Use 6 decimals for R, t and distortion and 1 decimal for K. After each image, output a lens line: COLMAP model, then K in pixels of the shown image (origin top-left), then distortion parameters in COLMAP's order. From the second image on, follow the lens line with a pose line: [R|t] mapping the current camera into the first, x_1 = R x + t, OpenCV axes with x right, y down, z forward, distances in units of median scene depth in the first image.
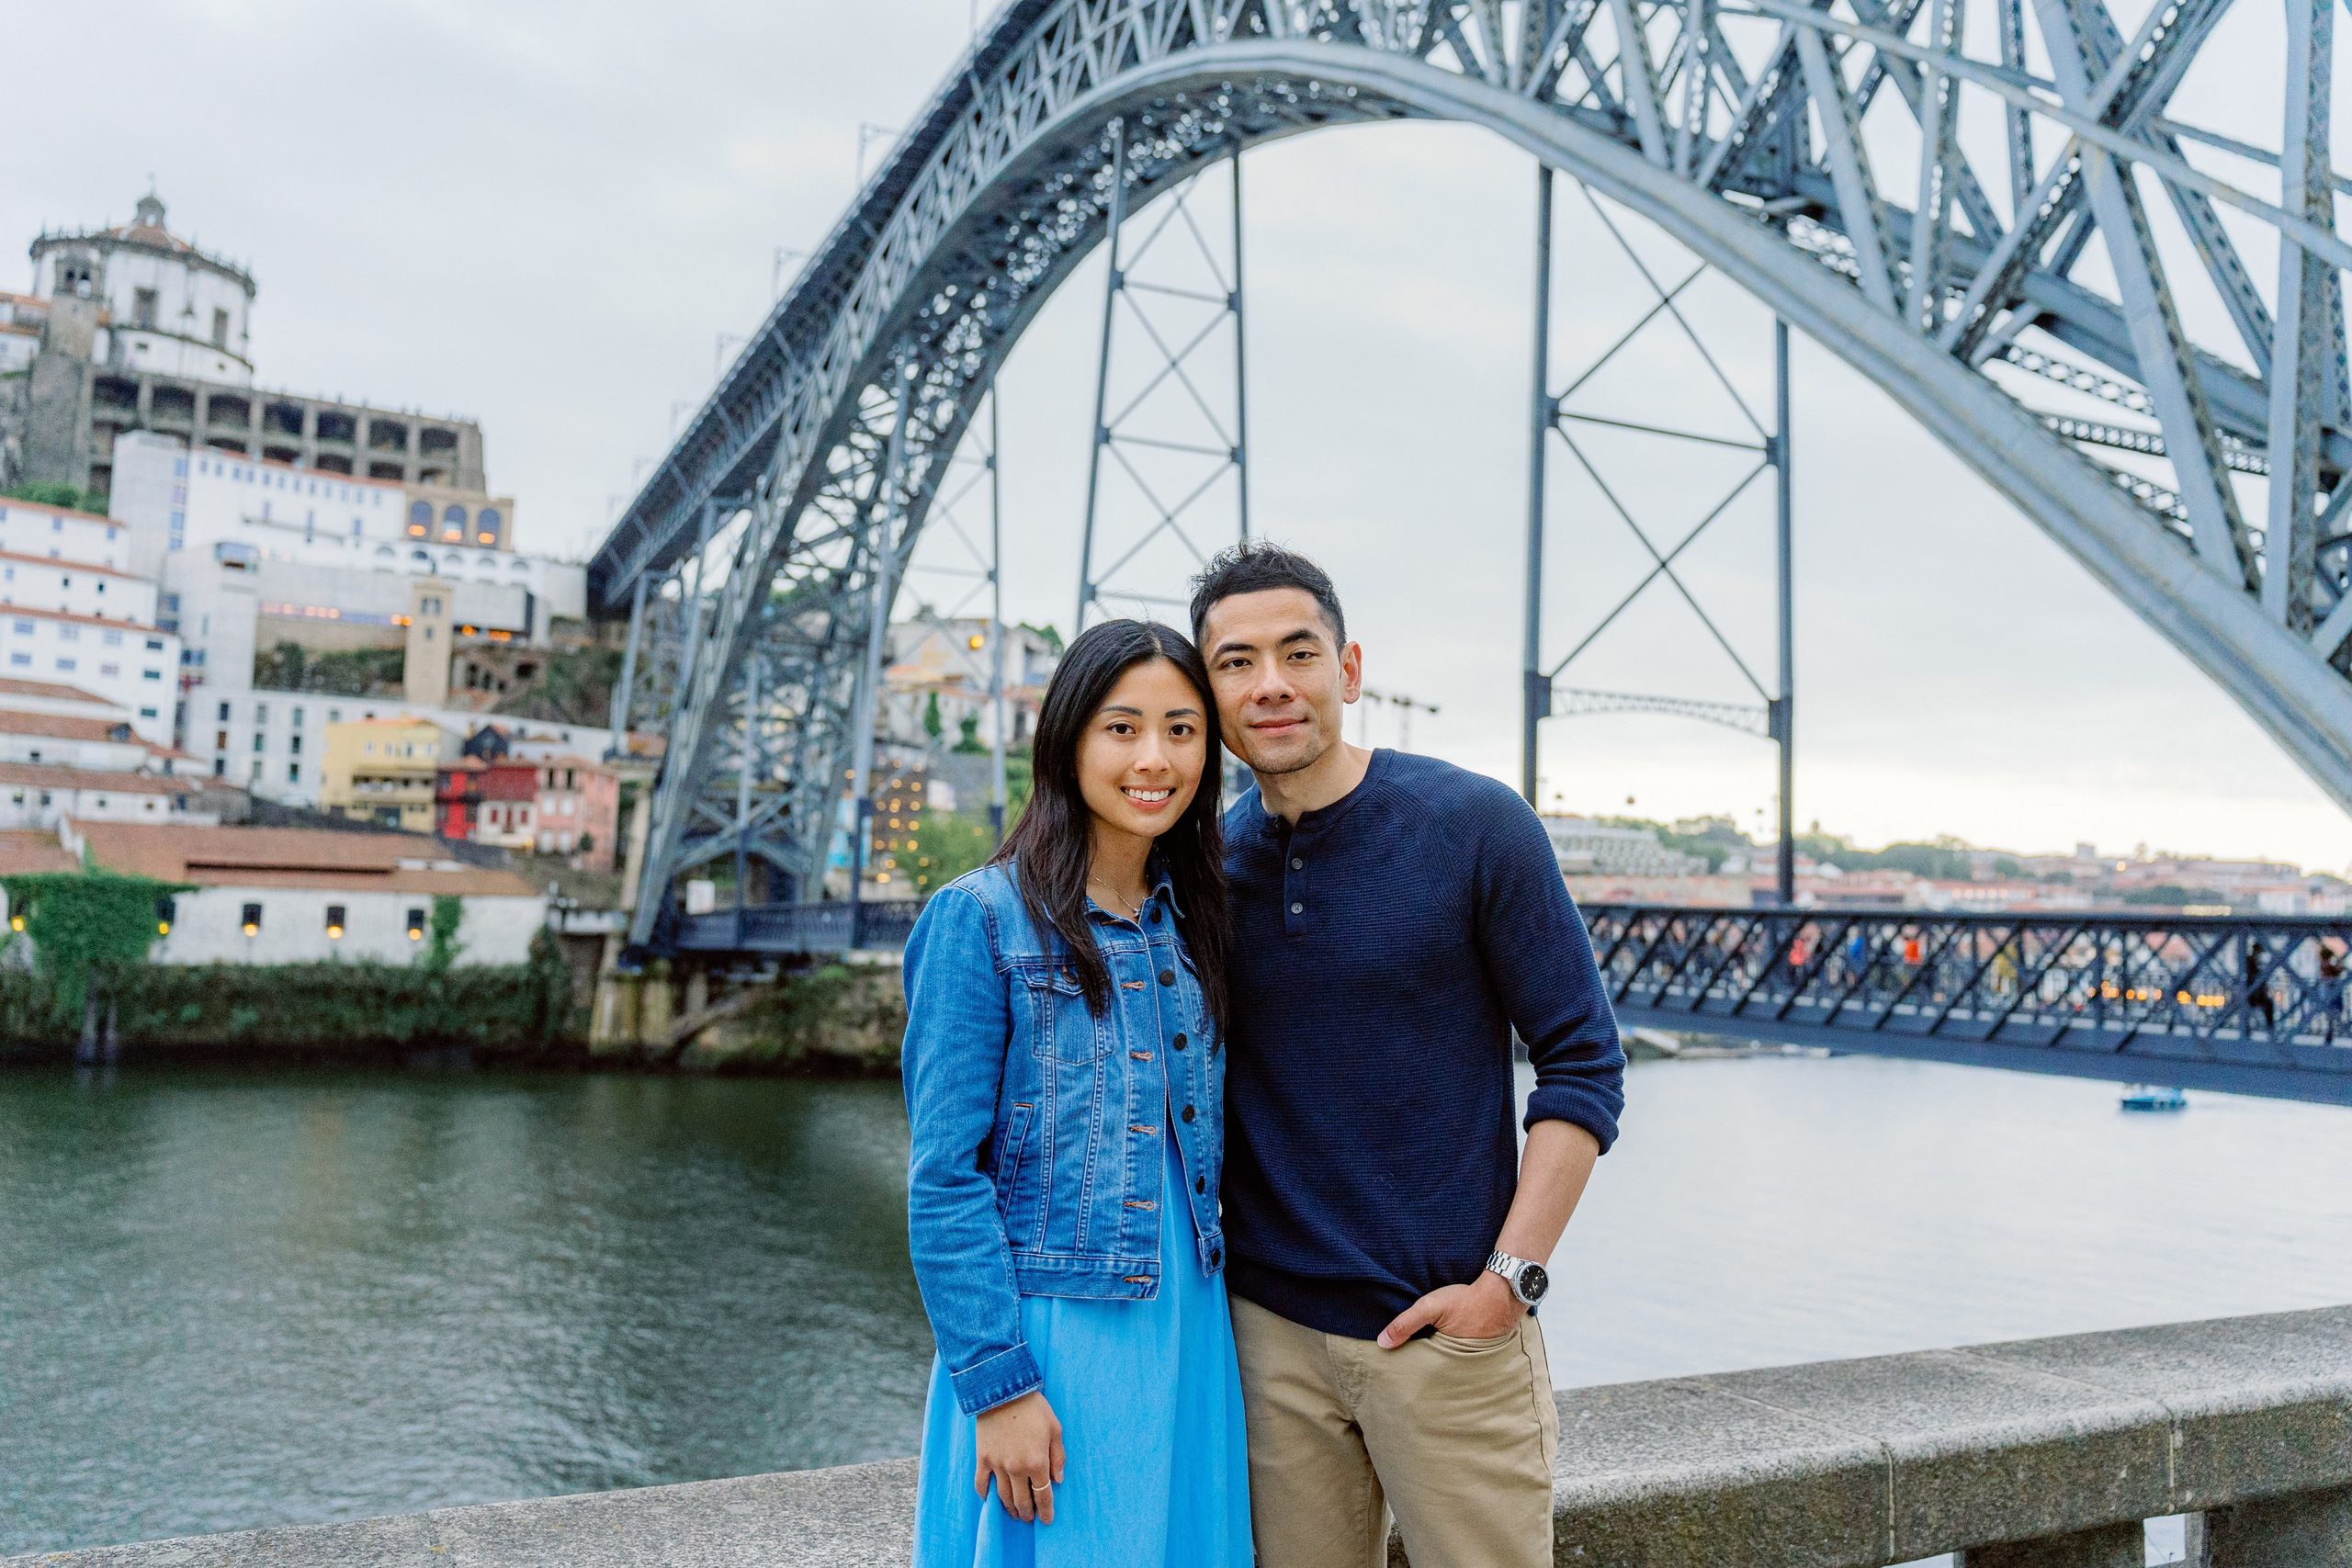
lens RADIAL K [[1854.9, 0, 1174.3], [0, 1854.9, 776.7], [0, 0, 1]] dist [-0.002891, -0.004661]
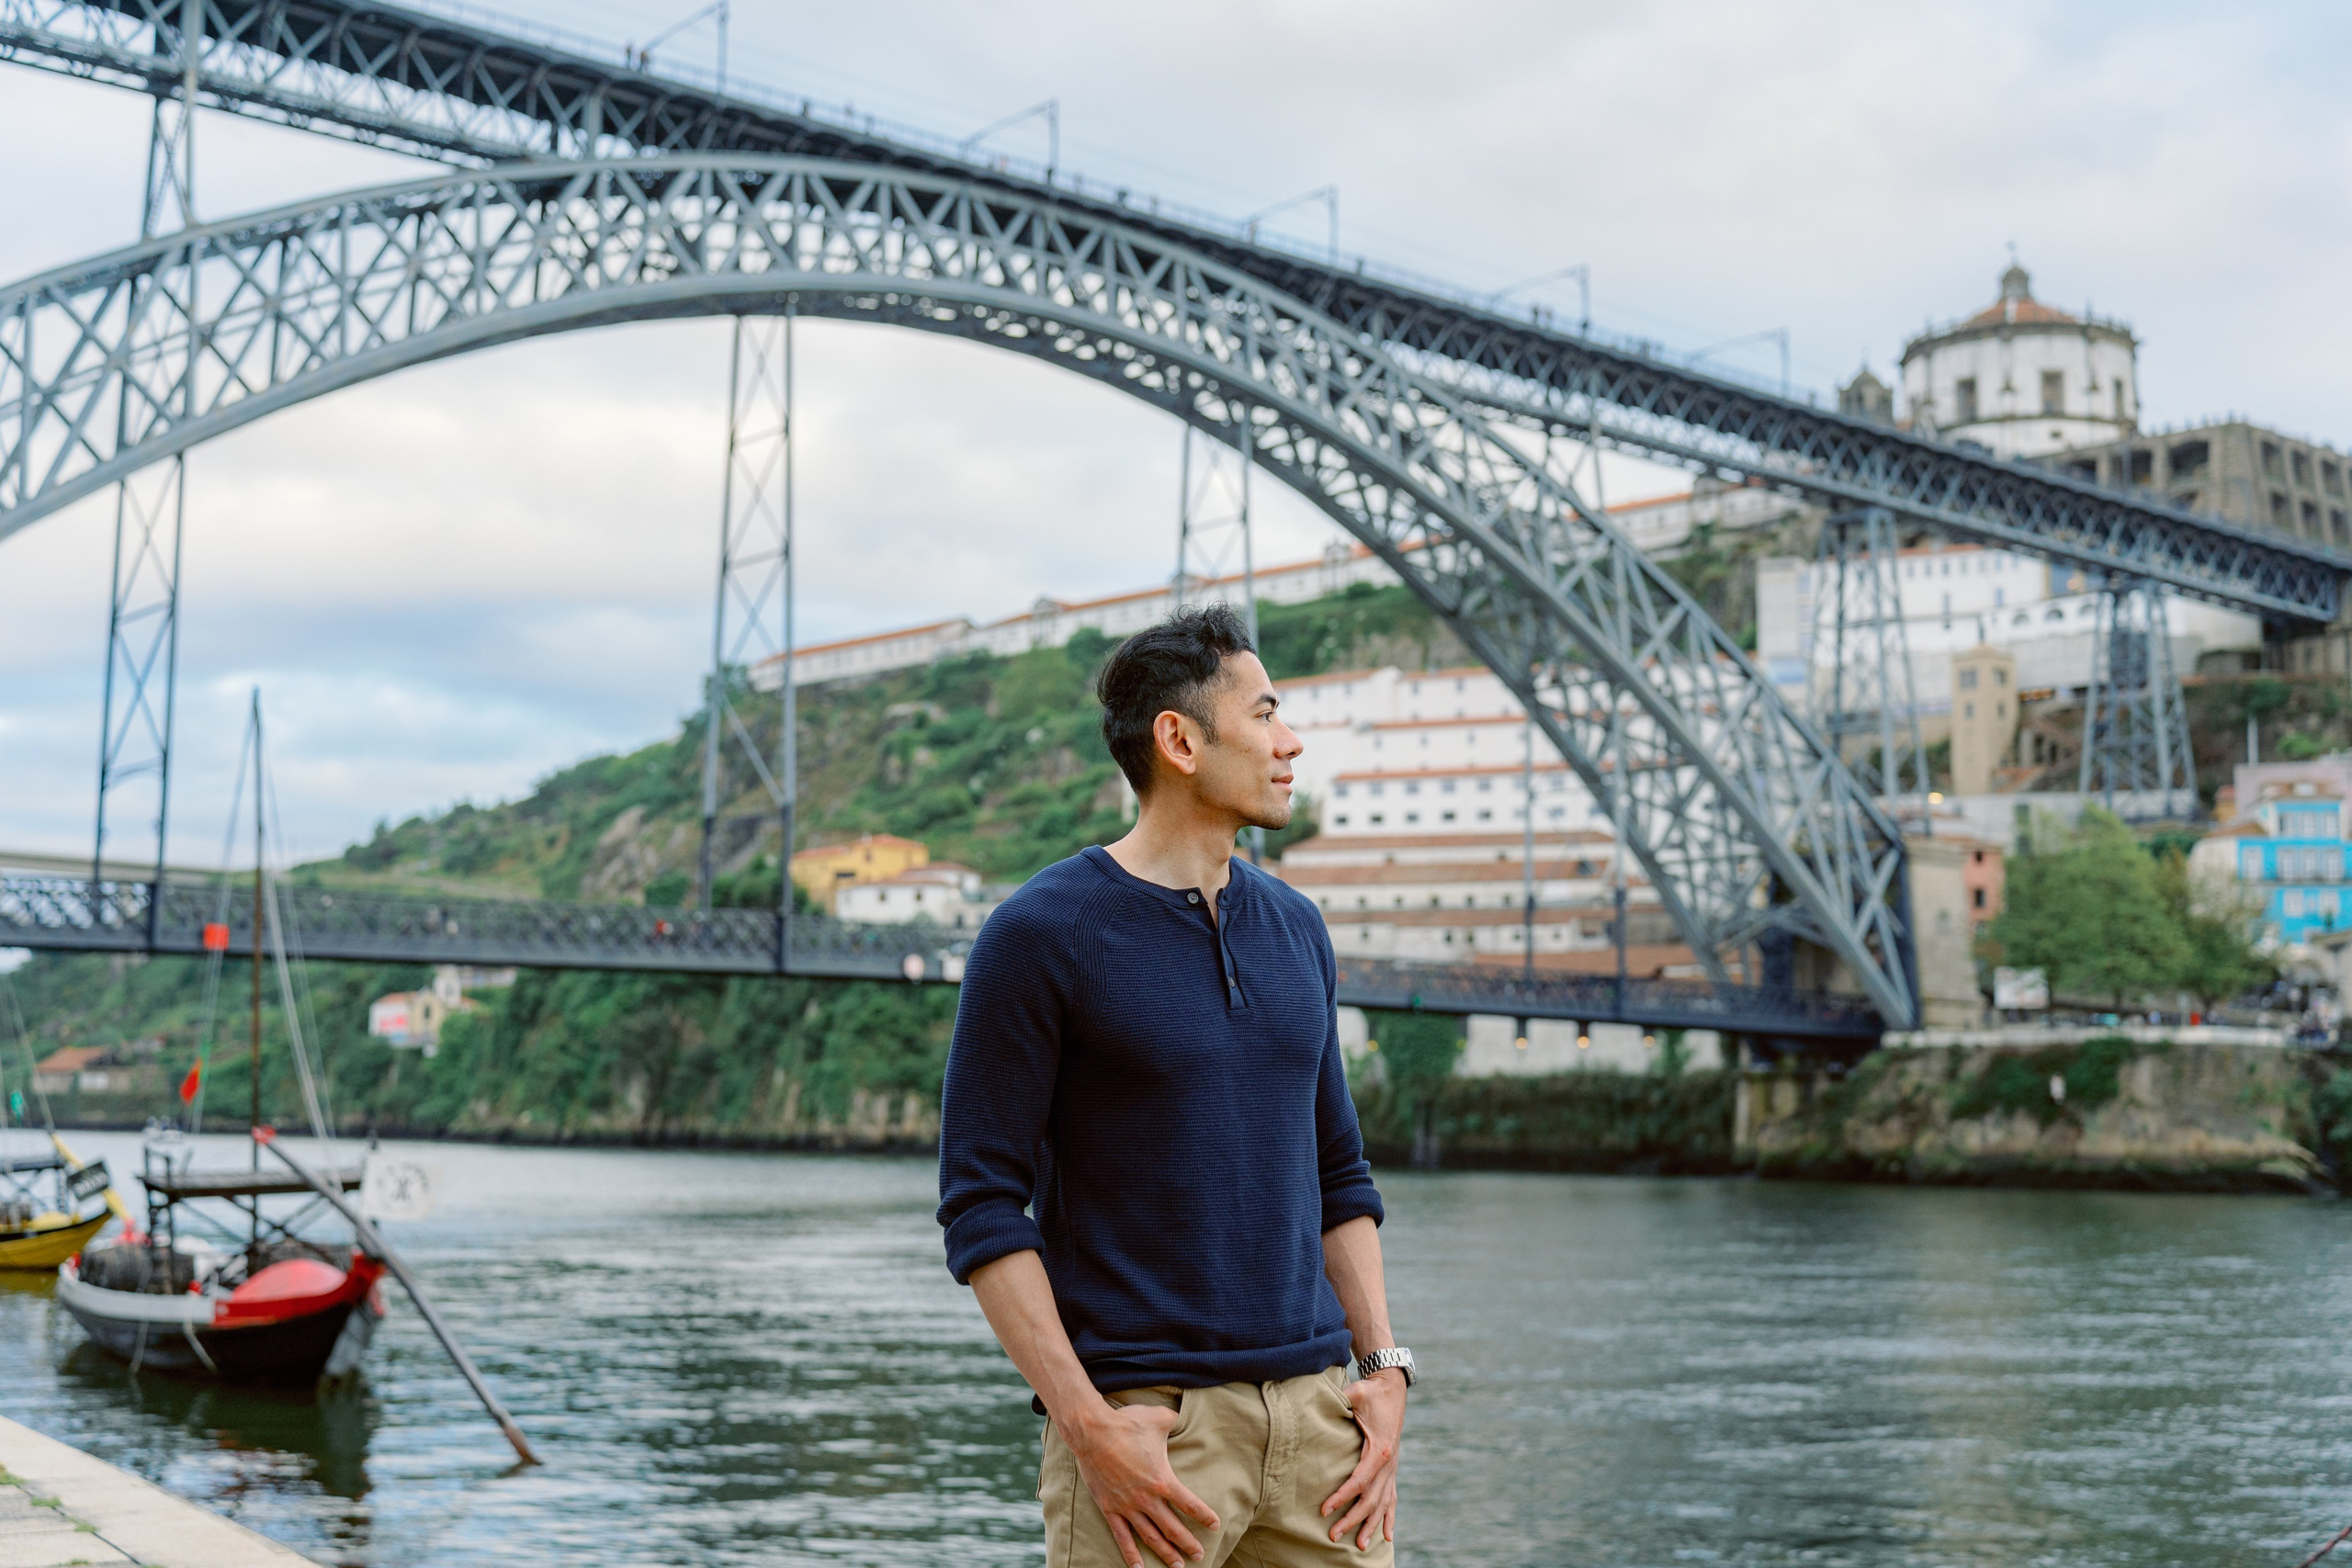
lens RADIAL K [[2762.4, 0, 1160.8], [0, 2762.4, 775.1], [0, 0, 1]] dist [0.008840, -0.023519]
pose [[0.254087, -0.148885, -0.955653, 0.912672], [0.078116, 0.988012, -0.133157, 0.118033], [0.964022, -0.040818, 0.262671, 0.373819]]
